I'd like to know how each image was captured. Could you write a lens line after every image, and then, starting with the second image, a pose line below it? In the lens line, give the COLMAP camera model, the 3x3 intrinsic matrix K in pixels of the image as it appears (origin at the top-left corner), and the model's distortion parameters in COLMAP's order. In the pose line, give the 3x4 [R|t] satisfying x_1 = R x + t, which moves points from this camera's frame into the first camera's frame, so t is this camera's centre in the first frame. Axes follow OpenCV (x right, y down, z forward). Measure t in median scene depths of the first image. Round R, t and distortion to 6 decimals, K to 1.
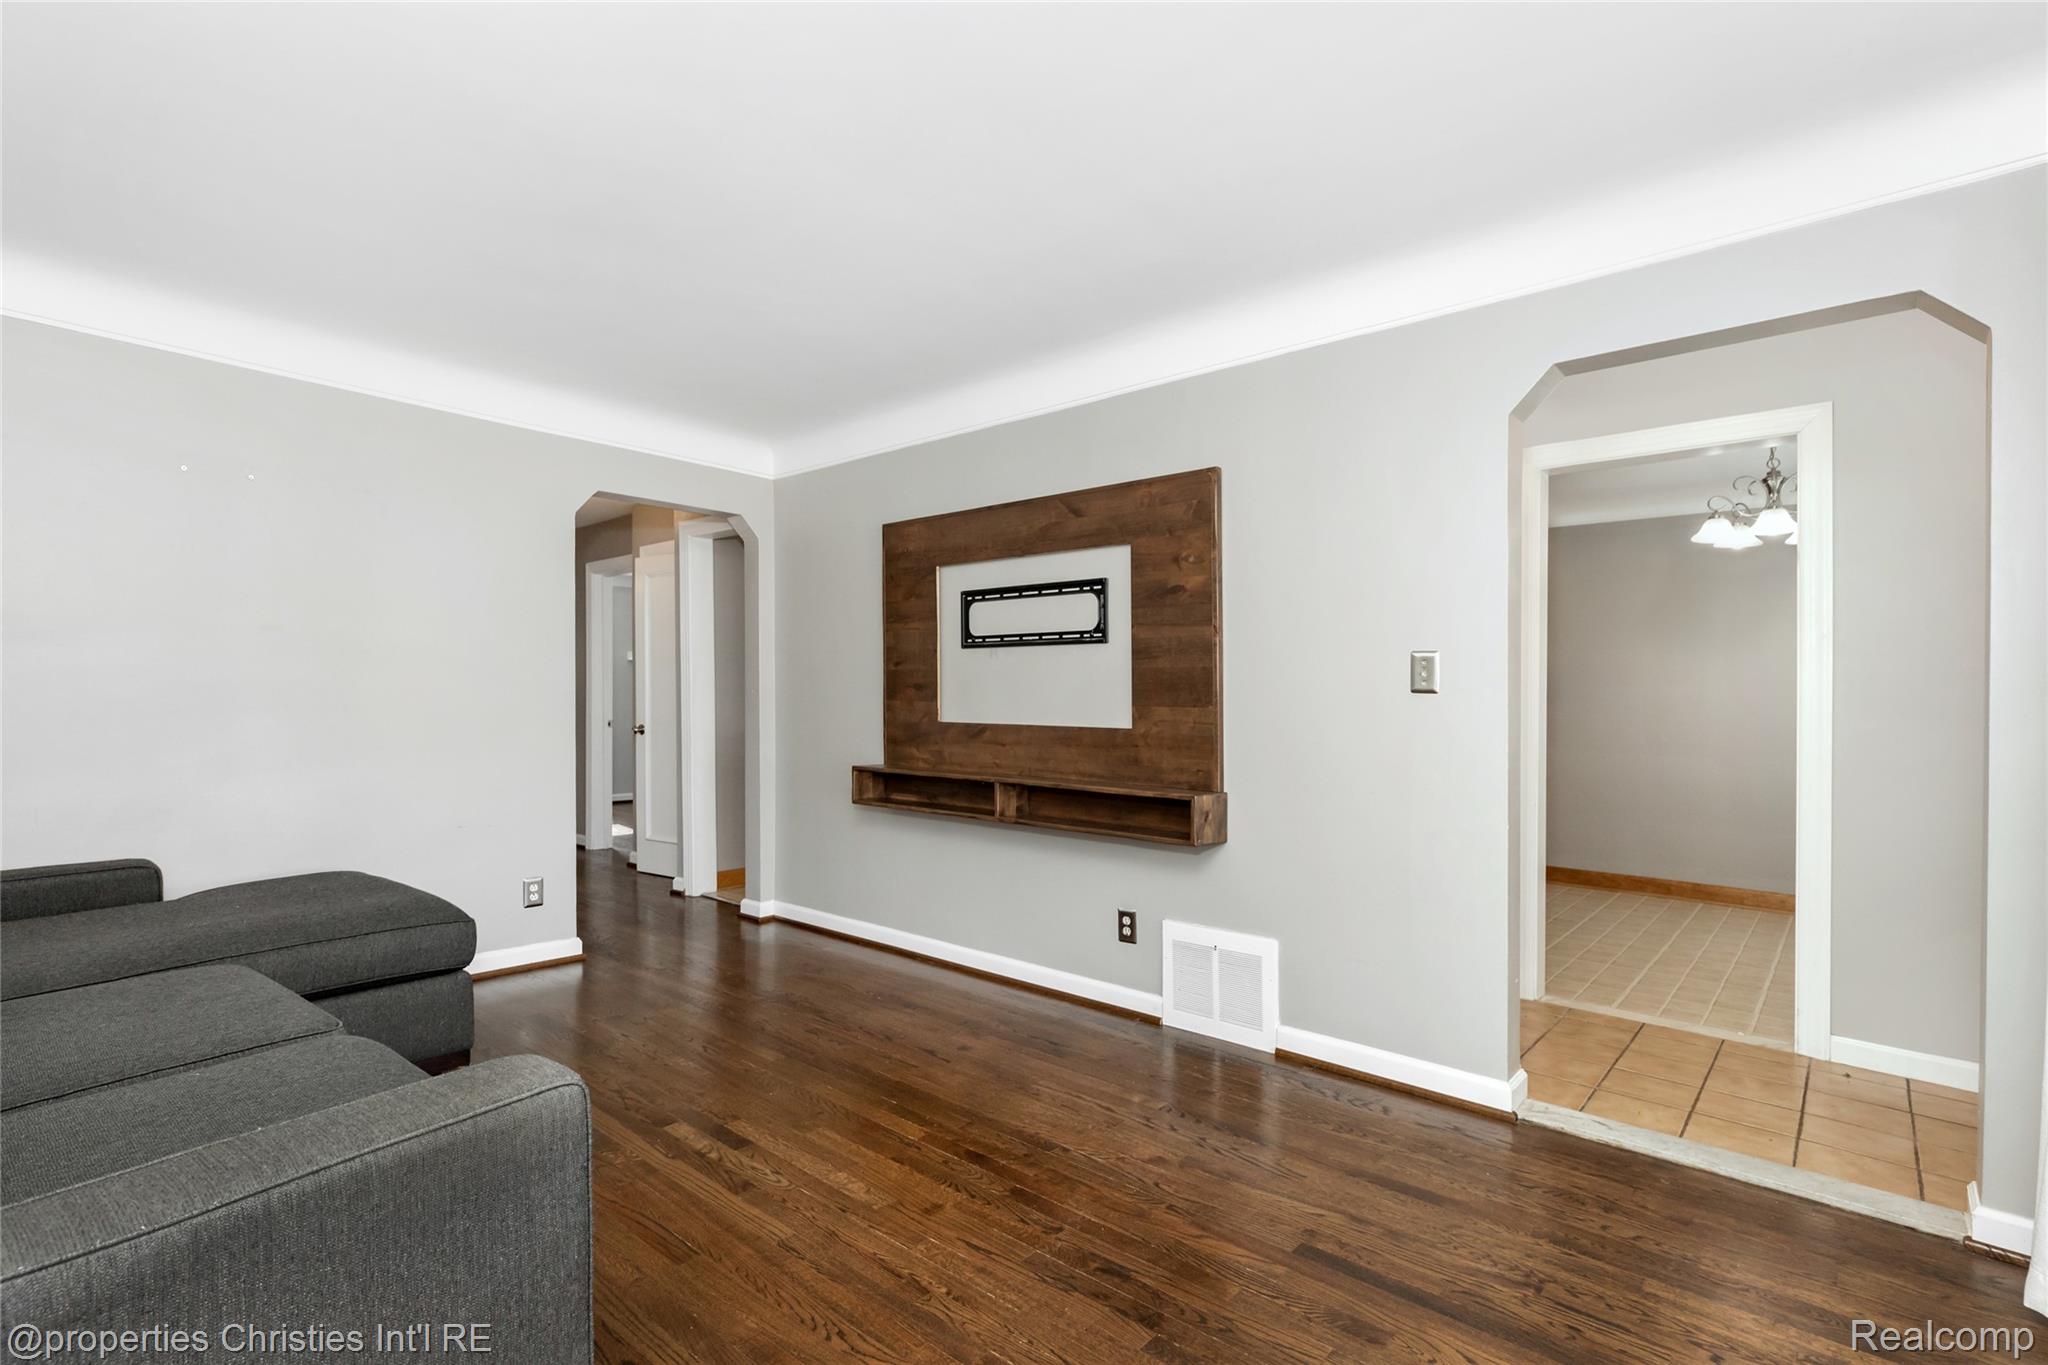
lens RADIAL K [[964.5, 0, 1015.6], [0, 964.5, 694.5], [0, 0, 1]] dist [0.005957, -0.000105]
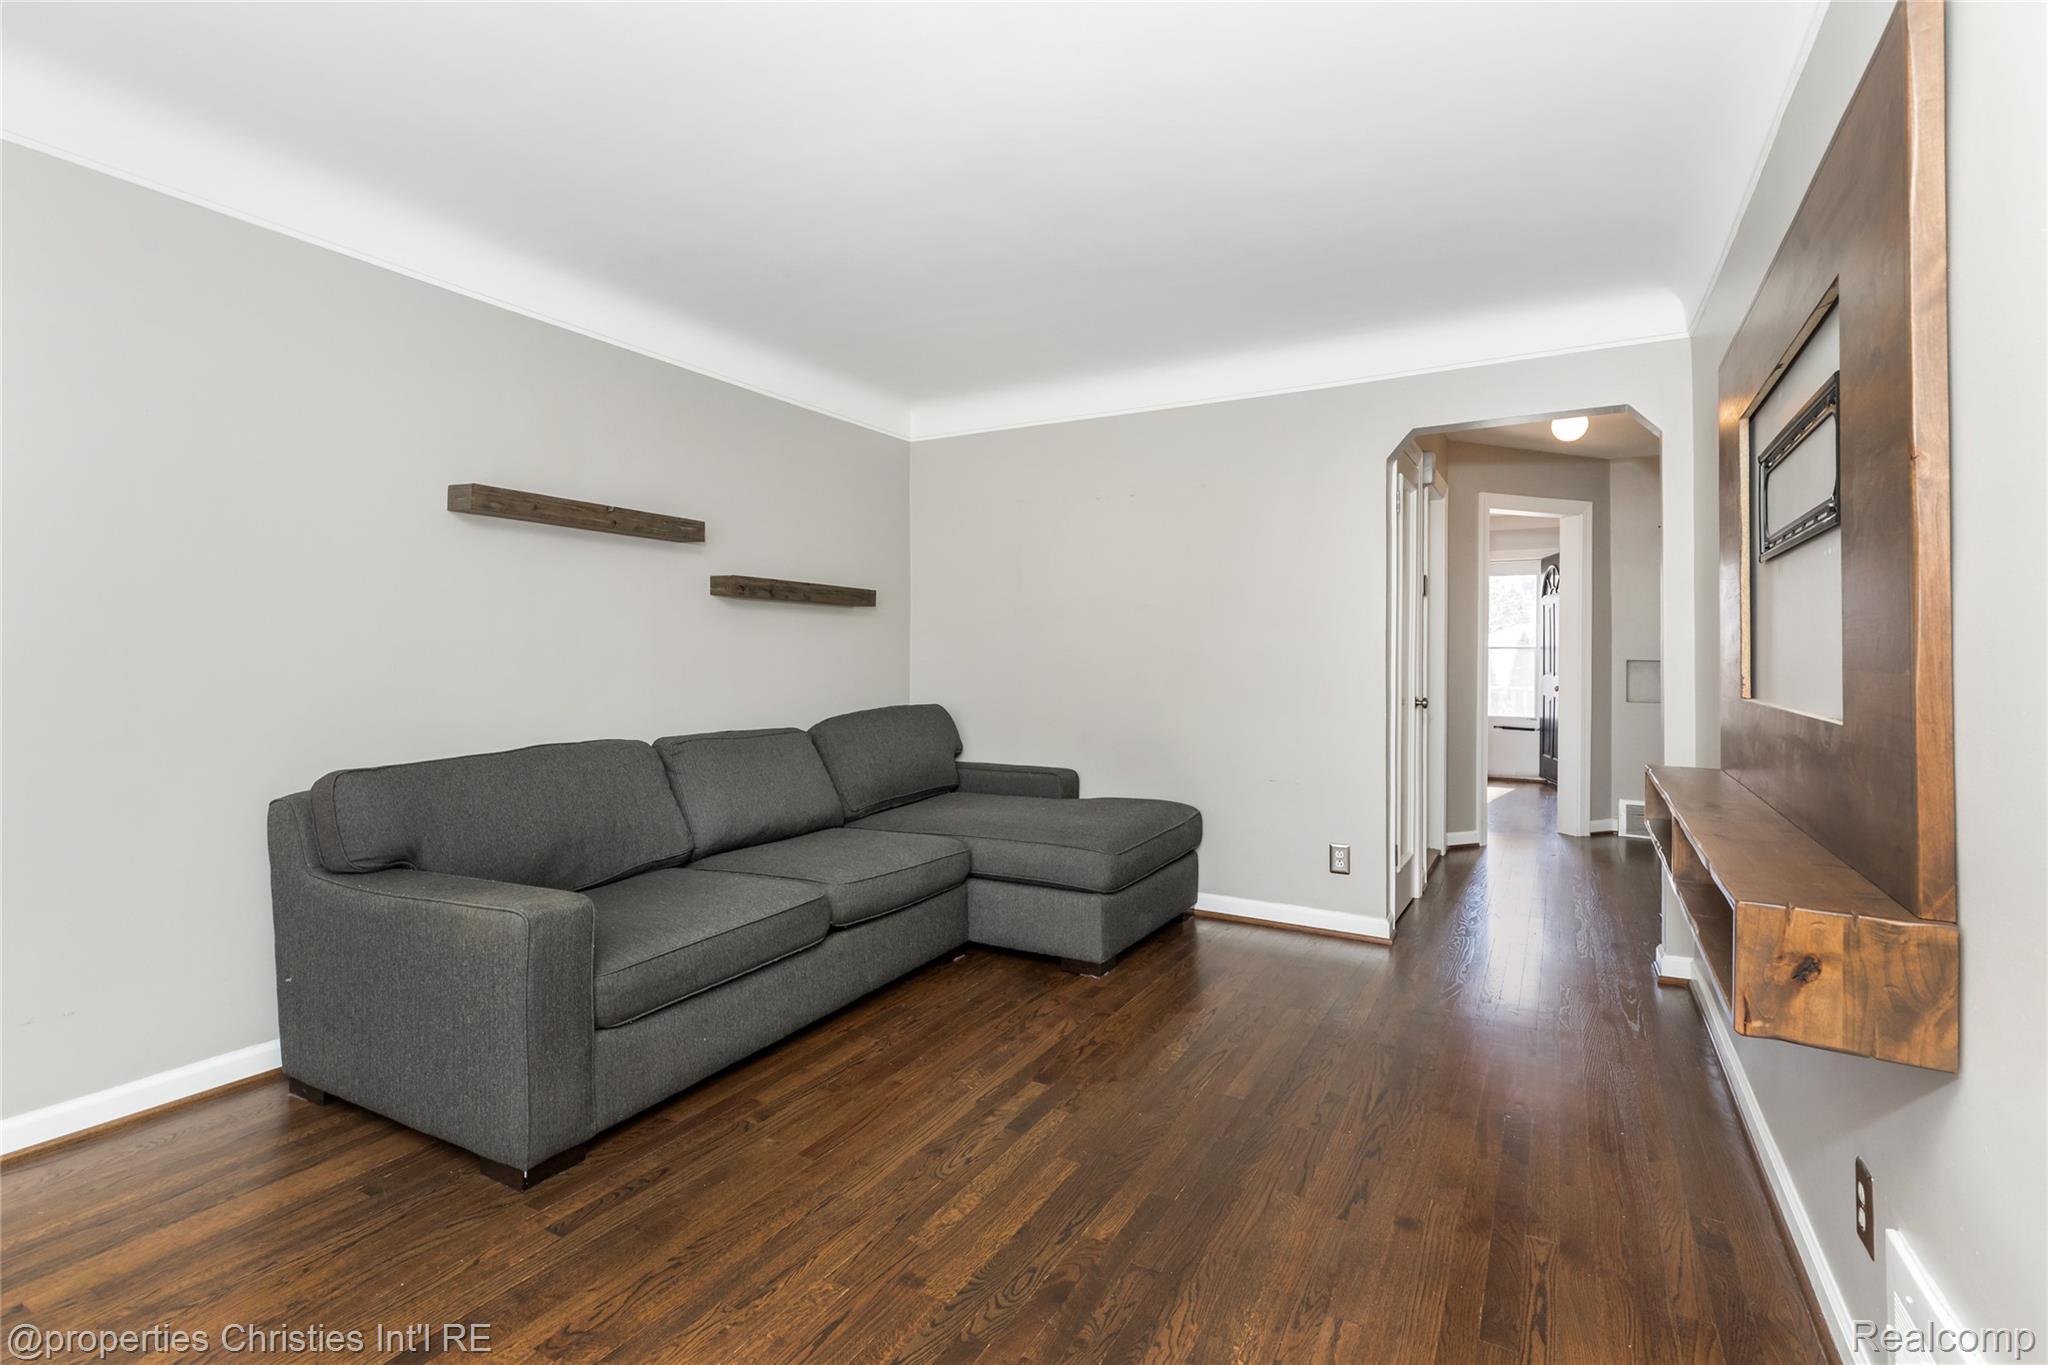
lens RADIAL K [[964.5, 0, 1015.7], [0, 964.5, 669.0], [0, 0, 1]] dist [0.005957, -0.000105]
pose [[0.196137, 0.005827, -0.980559, 0.624070], [0.003103, 0.999974, 0.006563, 0.012940], [0.980572, -0.004330, 0.196114, 0.800732]]
